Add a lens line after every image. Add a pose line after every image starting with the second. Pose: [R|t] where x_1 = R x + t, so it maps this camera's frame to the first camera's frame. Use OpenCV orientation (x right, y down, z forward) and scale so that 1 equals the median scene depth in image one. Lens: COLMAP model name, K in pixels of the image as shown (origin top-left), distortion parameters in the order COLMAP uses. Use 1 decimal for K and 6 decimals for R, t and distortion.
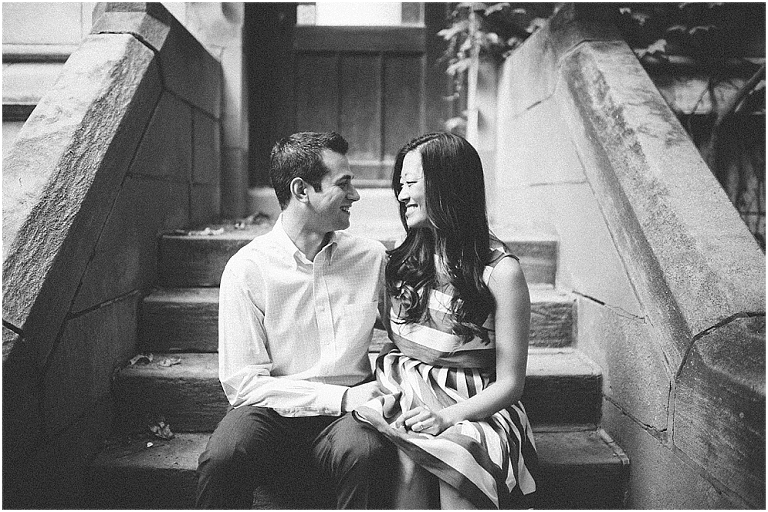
lens RADIAL K [[764.3, 0, 384.0], [0, 764.3, 256.0], [0, 0, 1]] dist [-0.098988, 0.109470]
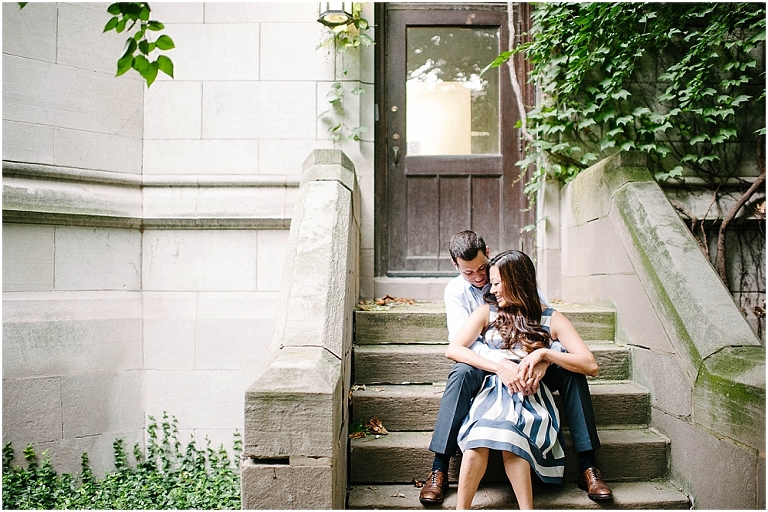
lens RADIAL K [[764.3, 0, 384.0], [0, 764.3, 256.0], [0, 0, 1]] dist [-0.098988, 0.109470]
pose [[0.999465, -0.010138, -0.031102, -0.176443], [0.006710, 0.994085, -0.108402, 0.028945], [0.032017, 0.108135, 0.993620, -0.504518]]
